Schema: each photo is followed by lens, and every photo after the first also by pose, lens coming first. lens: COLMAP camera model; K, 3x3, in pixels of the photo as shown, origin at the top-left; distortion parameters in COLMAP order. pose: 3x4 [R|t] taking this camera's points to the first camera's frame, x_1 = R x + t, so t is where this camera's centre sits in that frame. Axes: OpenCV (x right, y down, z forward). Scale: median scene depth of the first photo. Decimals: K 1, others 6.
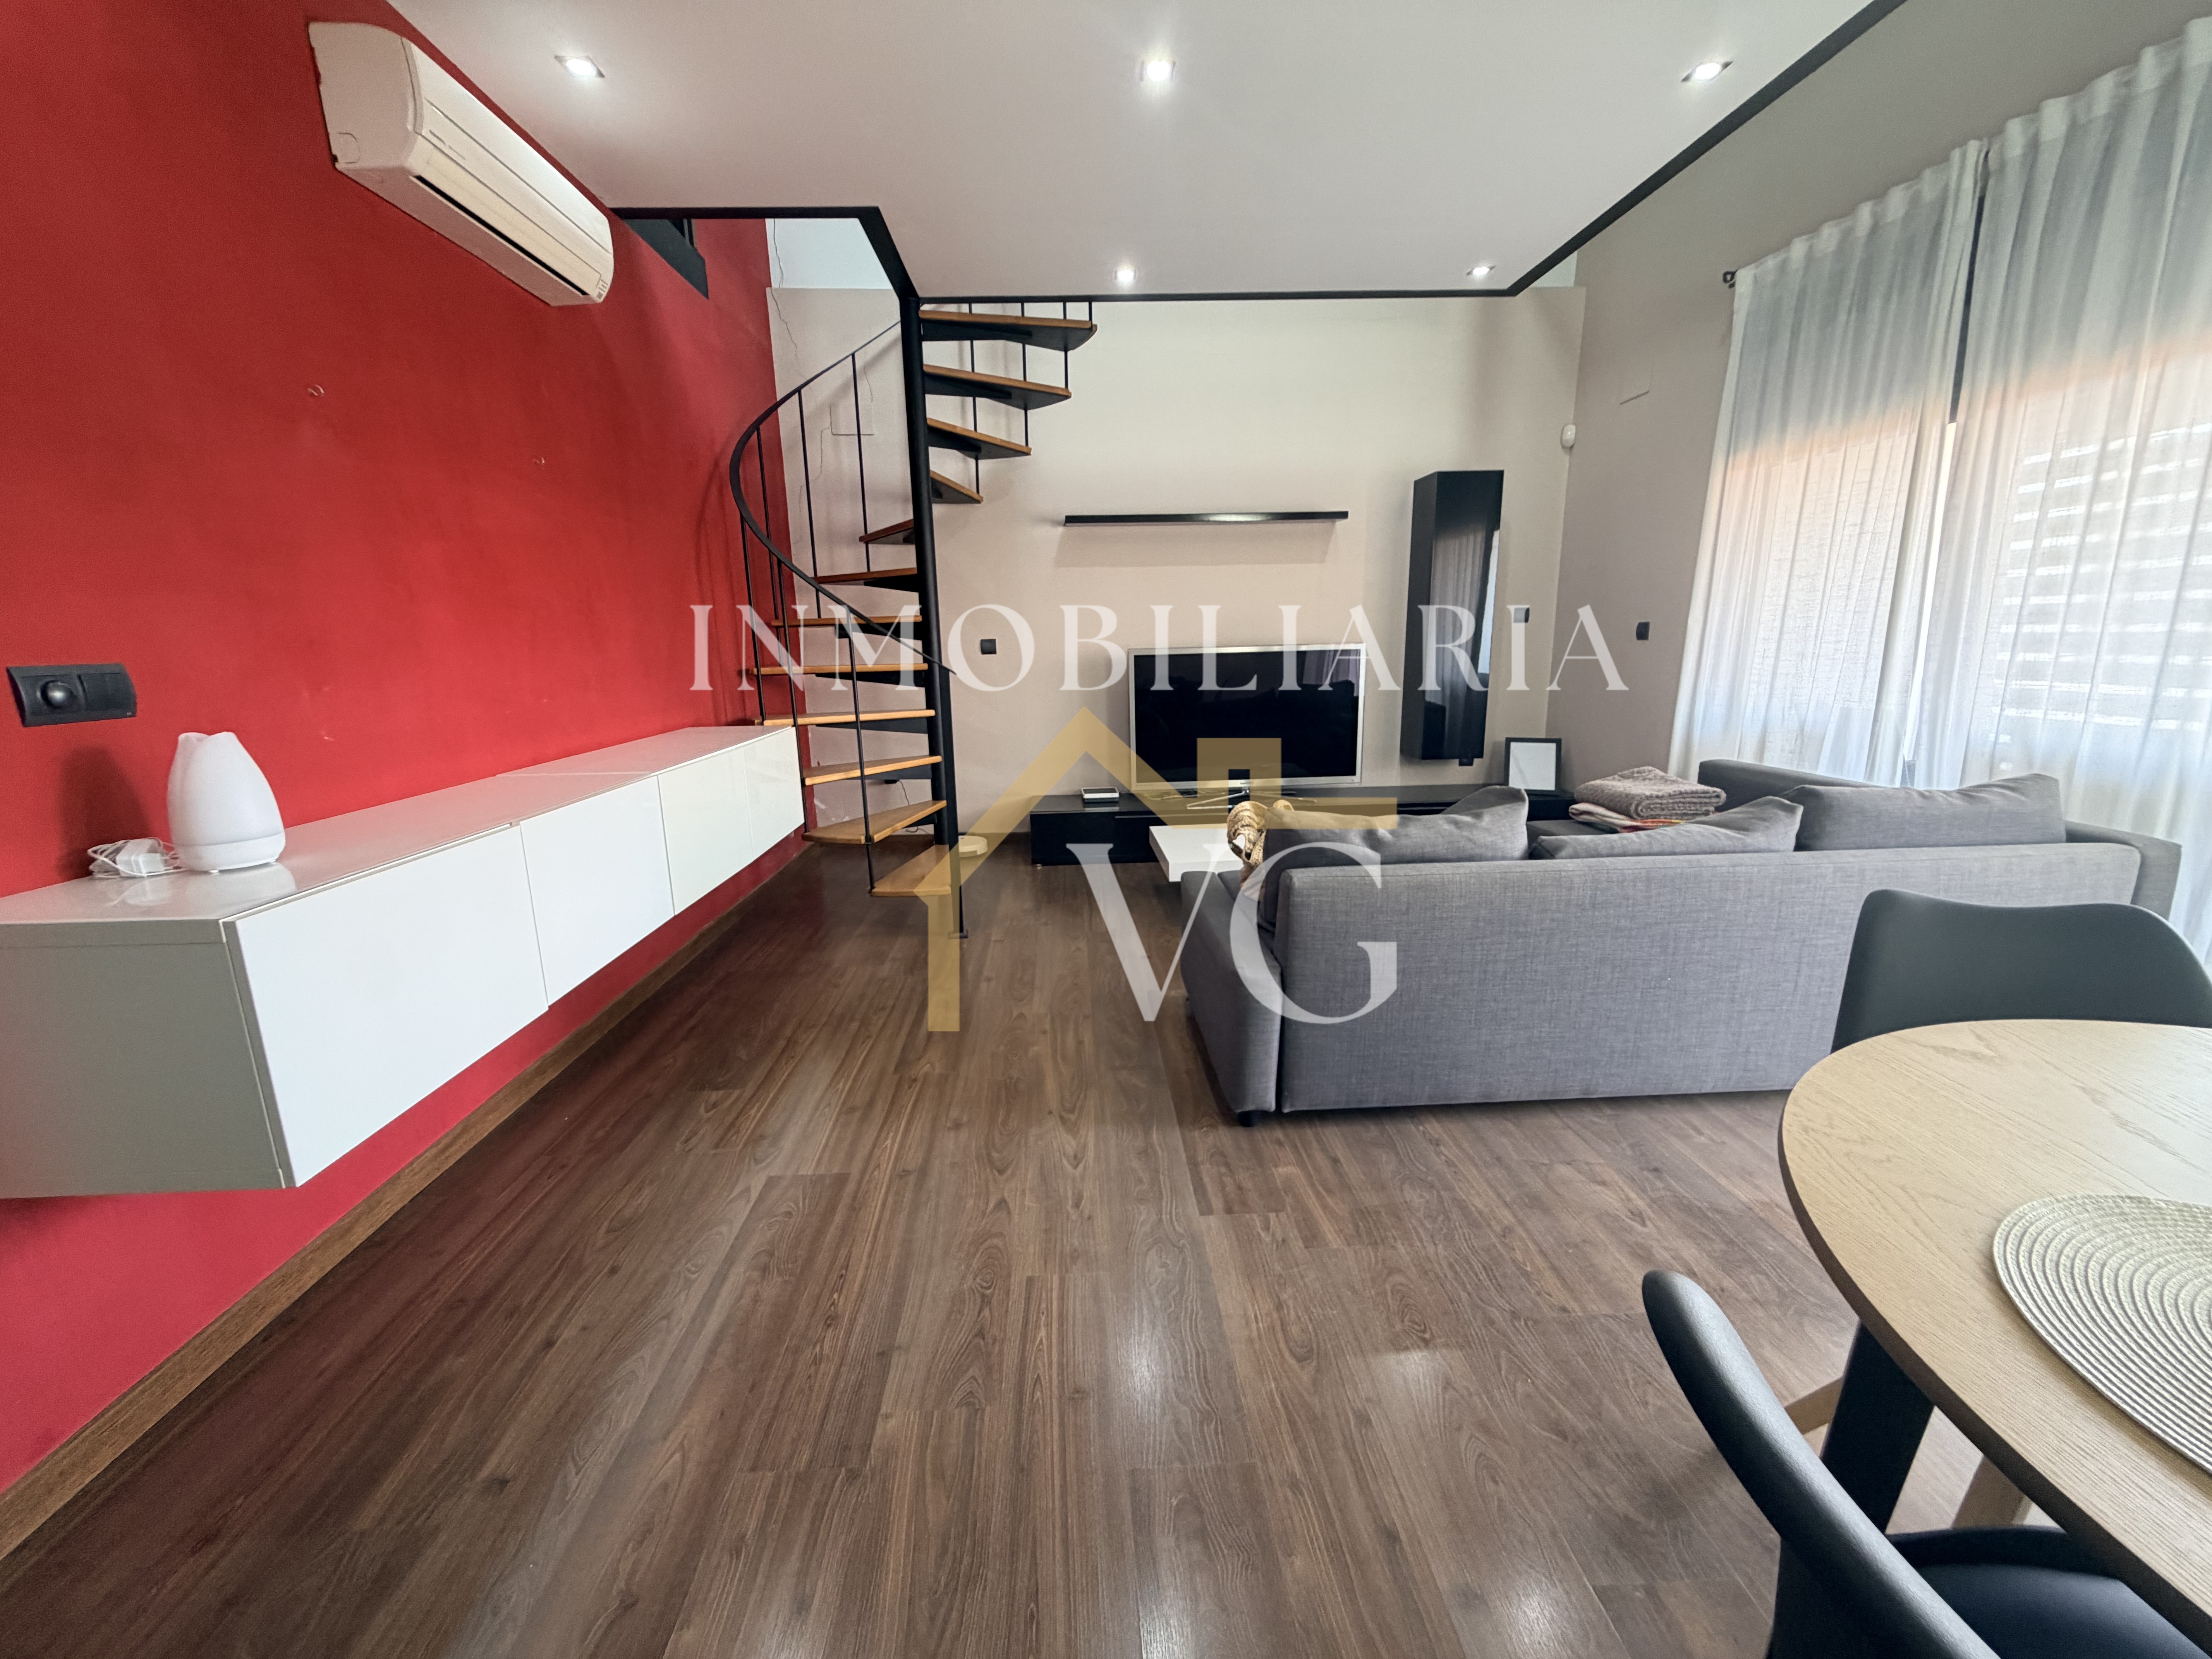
lens RADIAL K [[884.3, 0, 1096.4], [0, 884.3, 829.4], [0, 0, 1]] dist [0.000351, 0.000195]
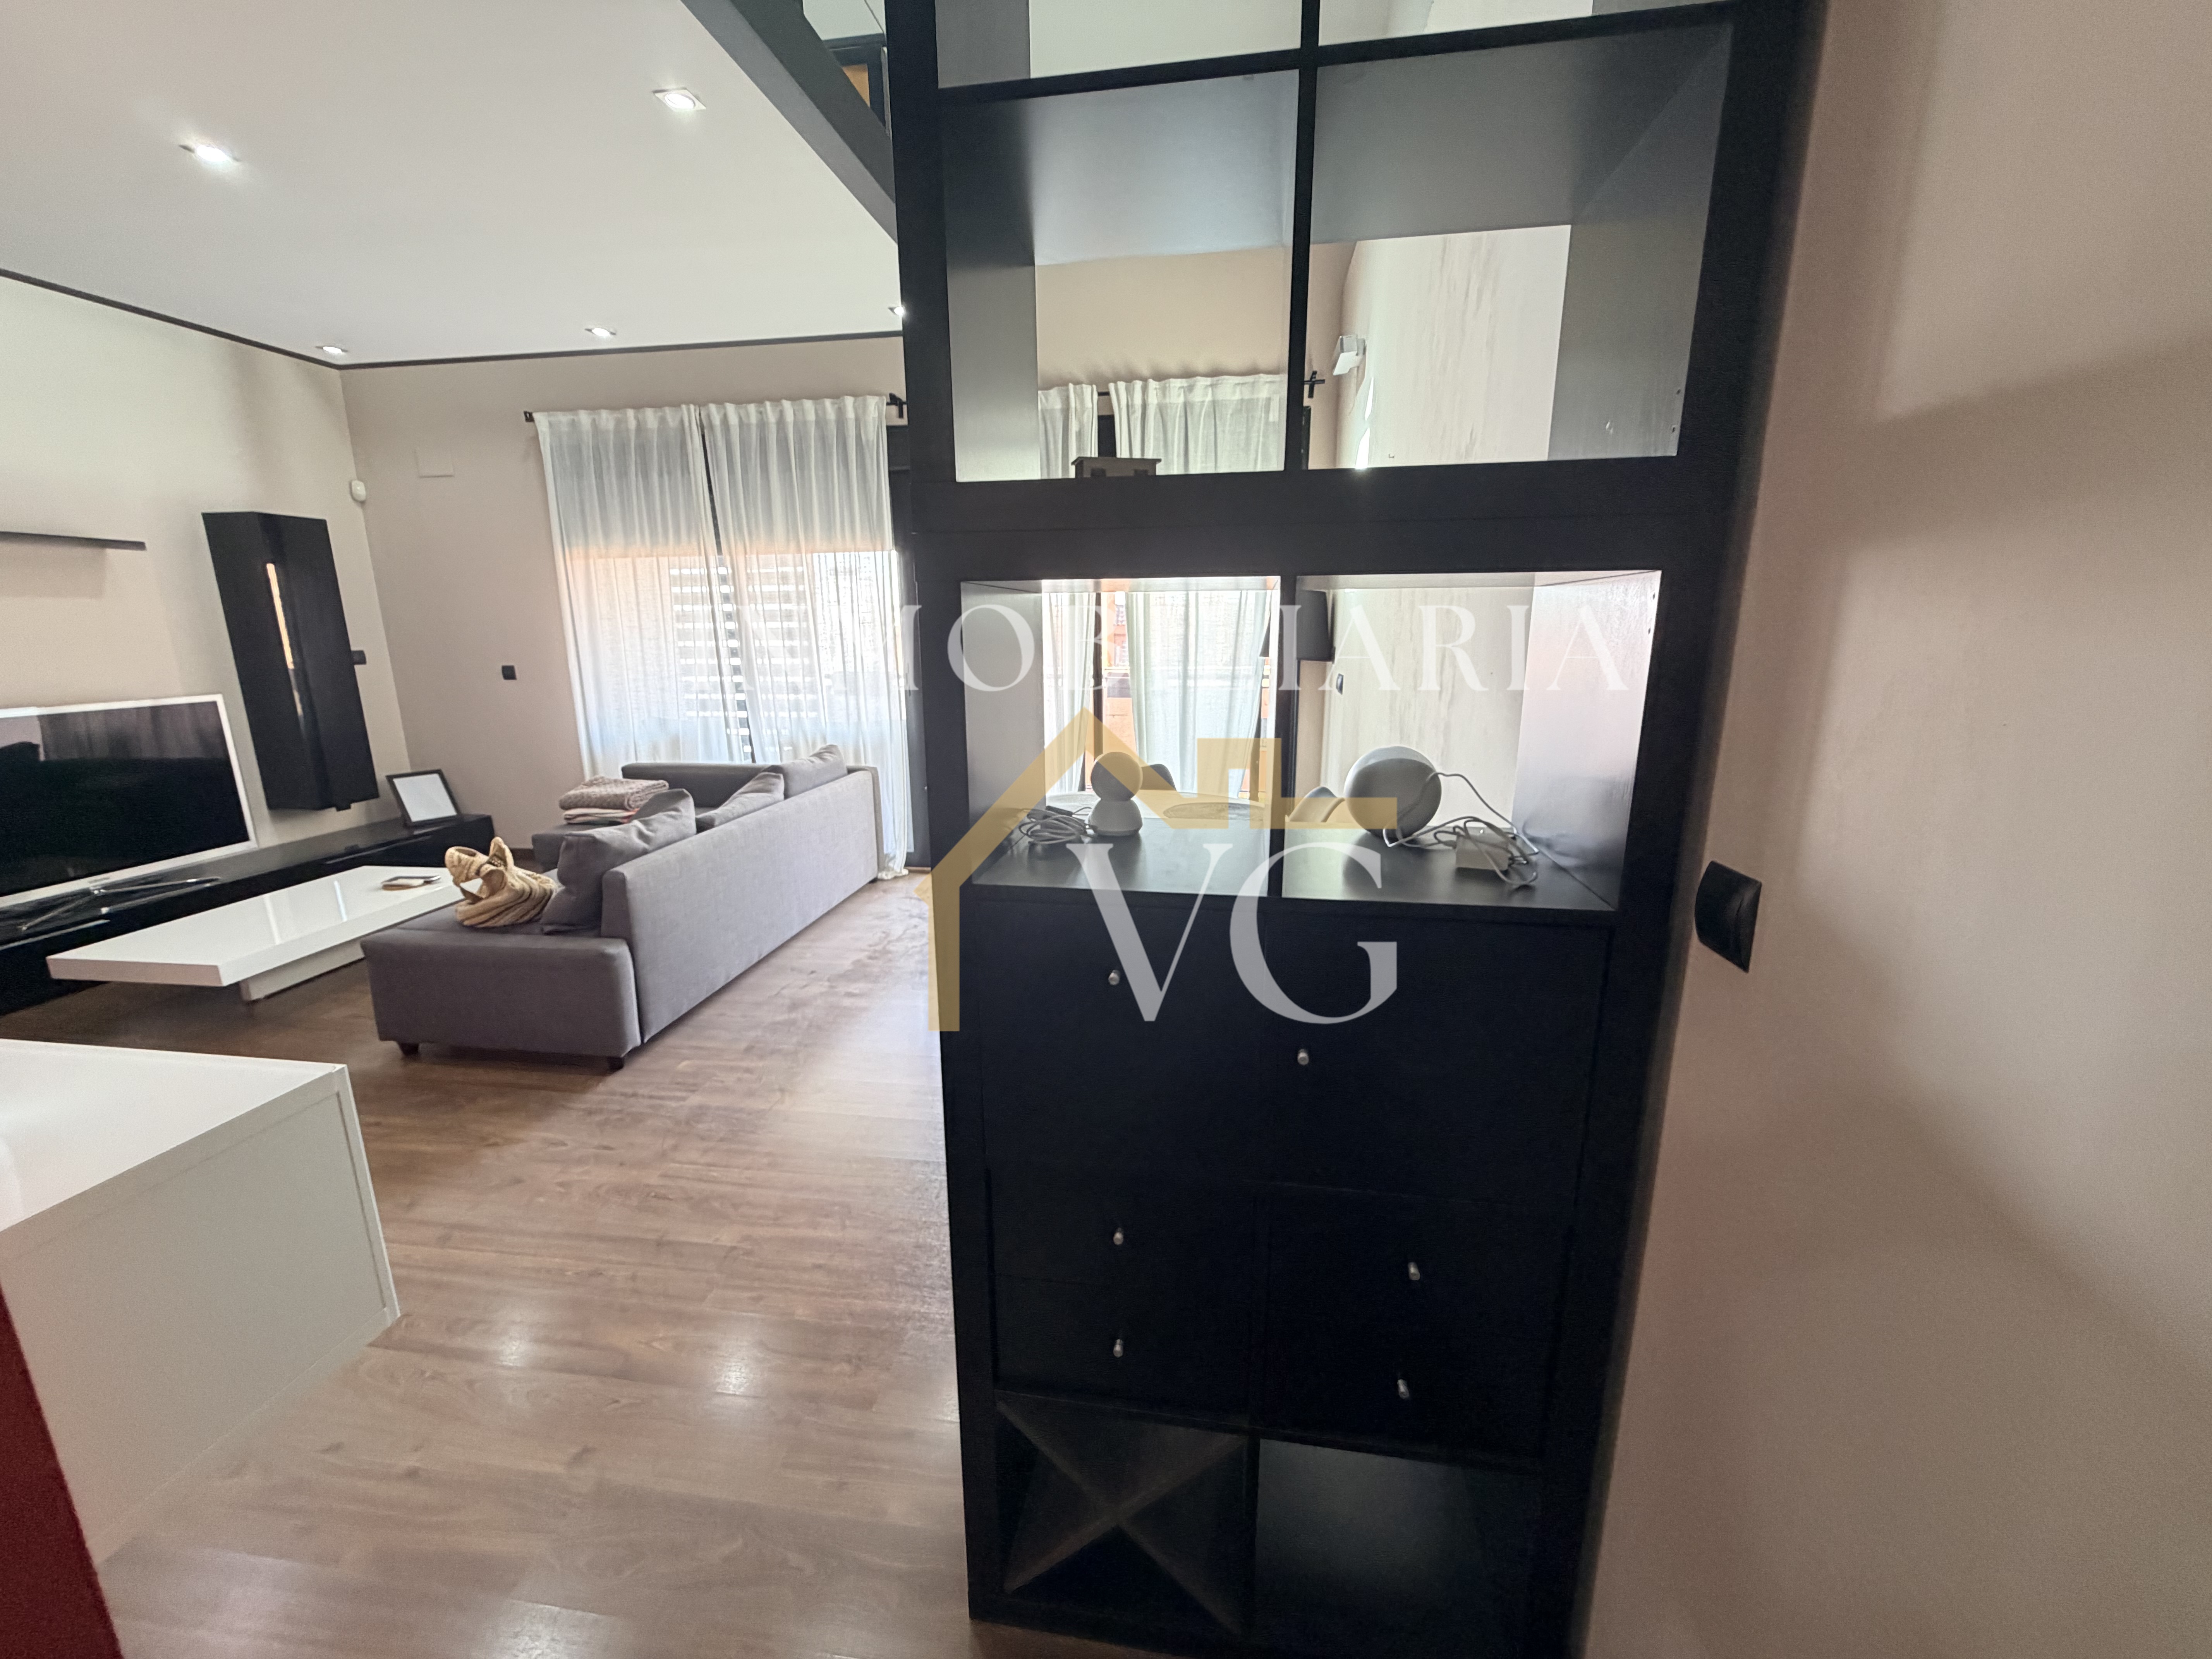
lens RADIAL K [[884.3, 0, 1101.0], [0, 884.3, 829.7], [0, 0, 1]] dist [0.000351, 0.000195]
pose [[0.189010, -0.204924, 0.960355, -0.684657], [0.216186, 0.962672, 0.162870, -0.054516], [-0.957882, 0.176831, 0.226257, -0.043859]]
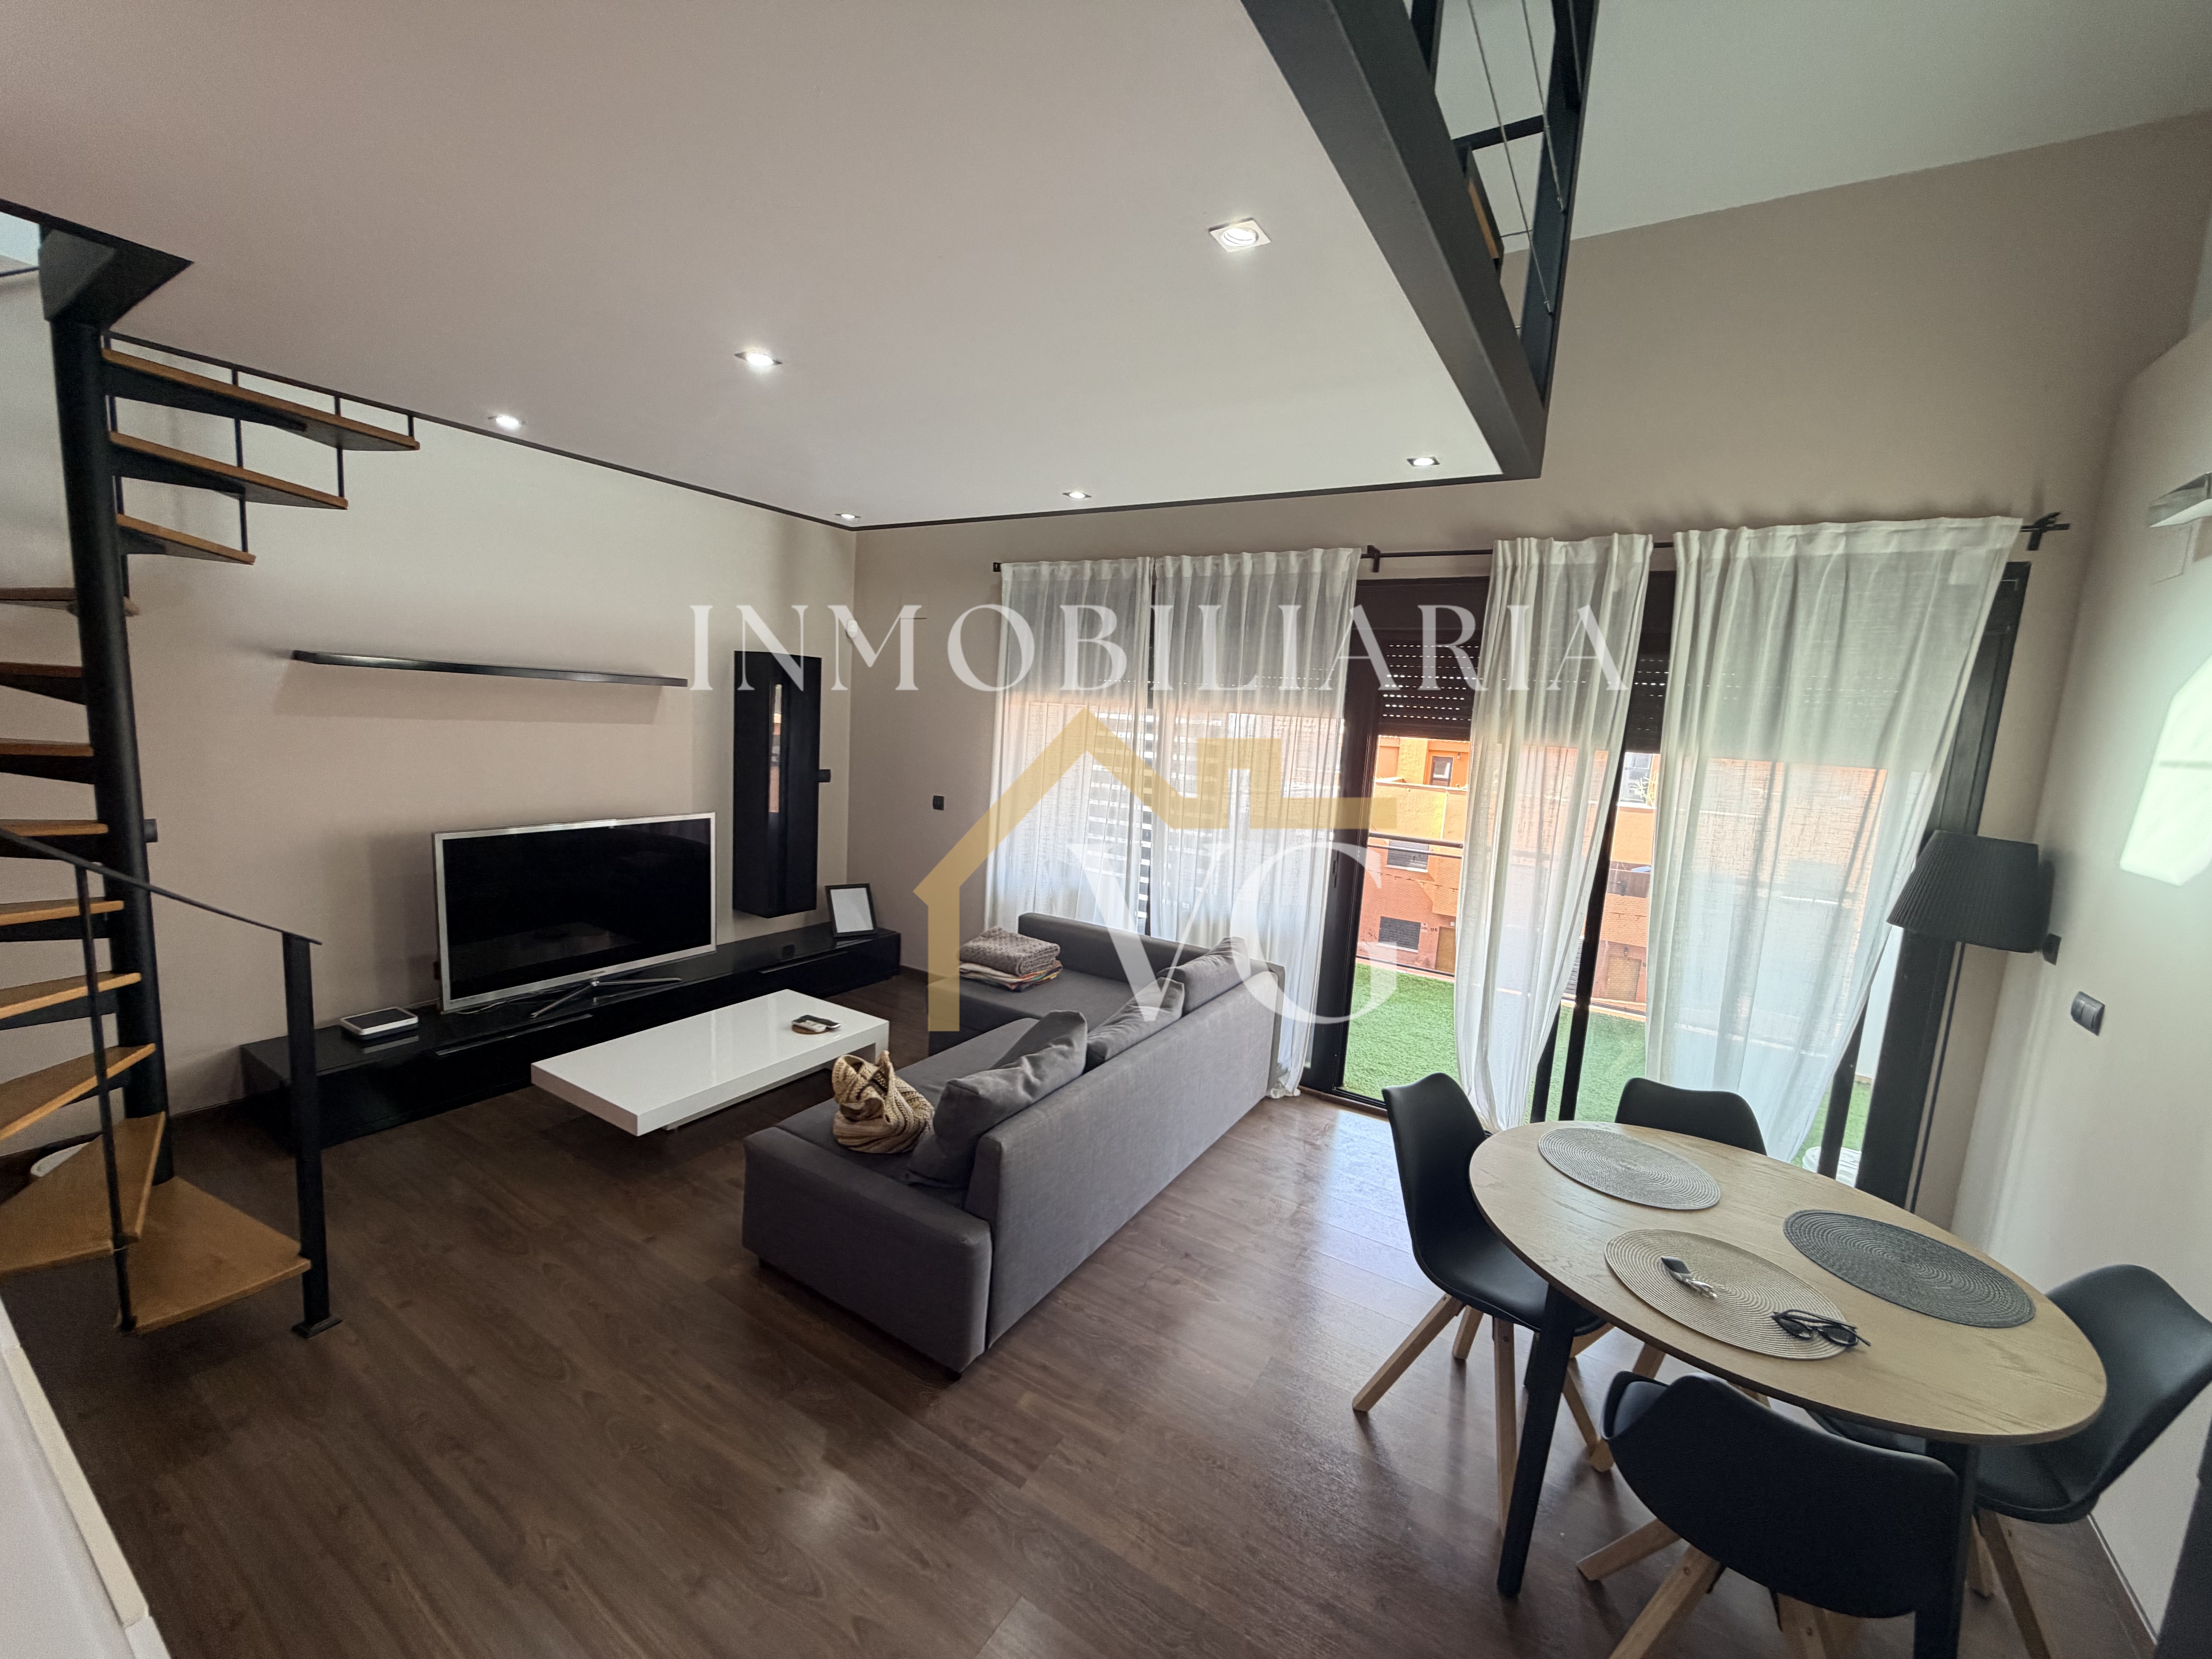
lens RADIAL K [[884.3, 0, 1102.8], [0, 884.3, 831.6], [0, 0, 1]] dist [0.000351, 0.000195]
pose [[0.565919, -0.057582, 0.822447, -0.440002], [0.105640, 0.994400, -0.003069, -0.233812], [-0.817665, 0.088620, 0.568833, 0.139875]]
